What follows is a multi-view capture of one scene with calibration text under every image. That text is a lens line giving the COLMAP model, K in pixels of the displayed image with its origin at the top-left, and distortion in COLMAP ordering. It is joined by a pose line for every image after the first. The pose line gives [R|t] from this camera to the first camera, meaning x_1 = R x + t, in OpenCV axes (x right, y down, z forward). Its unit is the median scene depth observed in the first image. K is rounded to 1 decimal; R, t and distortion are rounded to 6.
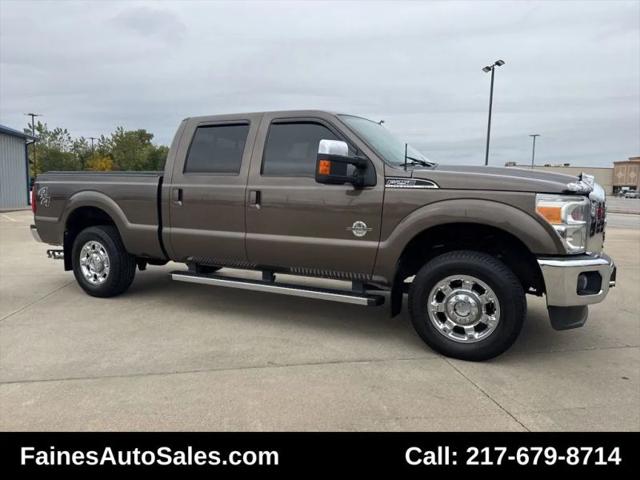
lens RADIAL K [[442.5, 0, 315.1], [0, 442.5, 237.8], [0, 0, 1]] dist [0.098914, -0.138103]
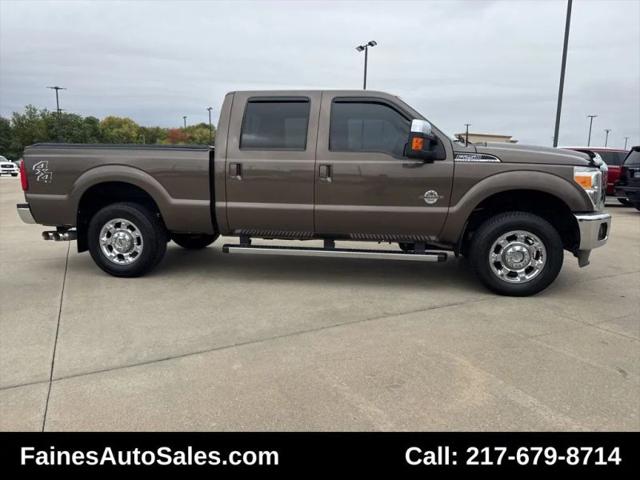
lens RADIAL K [[442.5, 0, 315.1], [0, 442.5, 237.8], [0, 0, 1]] dist [0.098914, -0.138103]
pose [[0.950948, -0.054167, 0.304570, -0.486101], [0.035627, 0.997176, 0.066109, -0.001125], [-0.307291, -0.052016, 0.950193, -0.031397]]
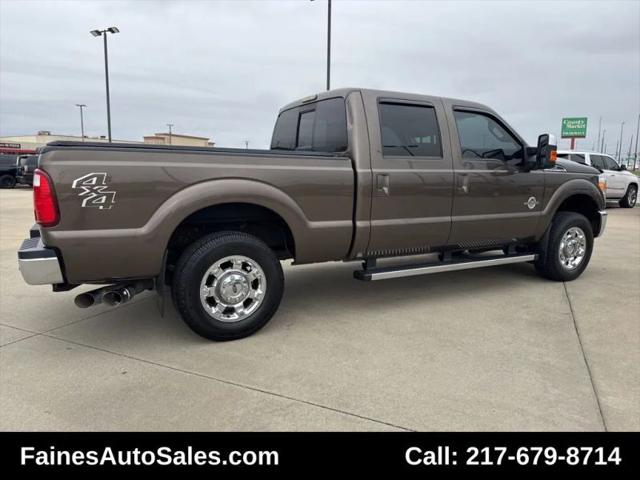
lens RADIAL K [[442.5, 0, 315.1], [0, 442.5, 237.8], [0, 0, 1]] dist [0.098914, -0.138103]
pose [[0.573345, -0.133499, 0.808365, -1.167904], [0.083086, 0.991023, 0.104735, -0.095065], [-0.815090, 0.007115, 0.579290, 0.655490]]
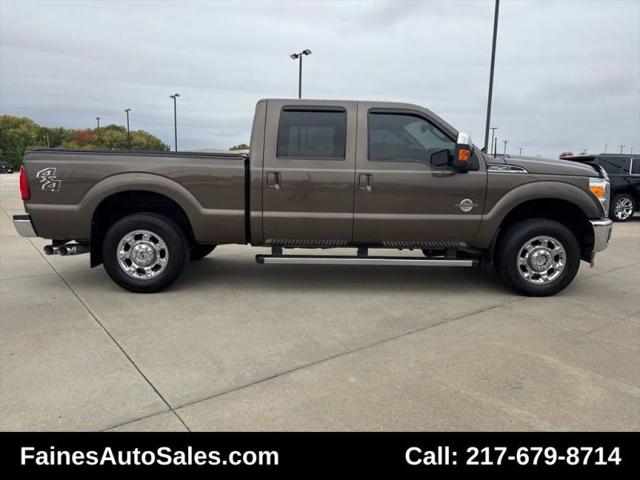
lens RADIAL K [[442.5, 0, 315.1], [0, 442.5, 237.8], [0, 0, 1]] dist [0.098914, -0.138103]
pose [[0.881476, -0.066998, 0.467453, -0.749804], [0.043724, 0.997211, 0.060477, -0.020628], [-0.470201, -0.032870, 0.881947, 0.080824]]
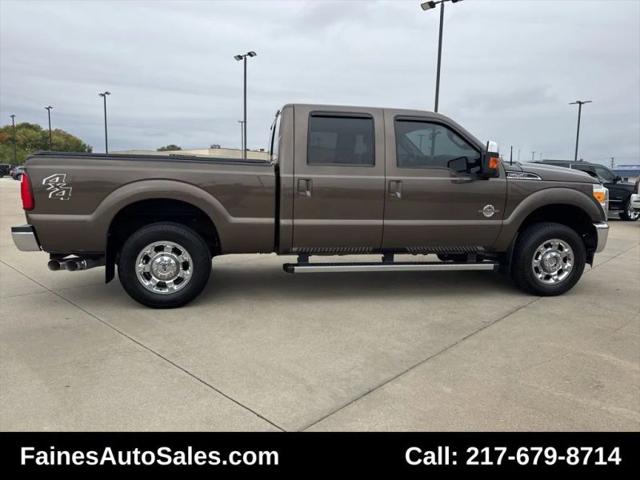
lens RADIAL K [[442.5, 0, 315.1], [0, 442.5, 237.8], [0, 0, 1]] dist [0.098914, -0.138103]
pose [[0.800348, -0.079908, 0.594187, -0.937330], [0.053771, 0.996651, 0.061604, -0.043024], [-0.597119, -0.017355, 0.801965, 0.223772]]
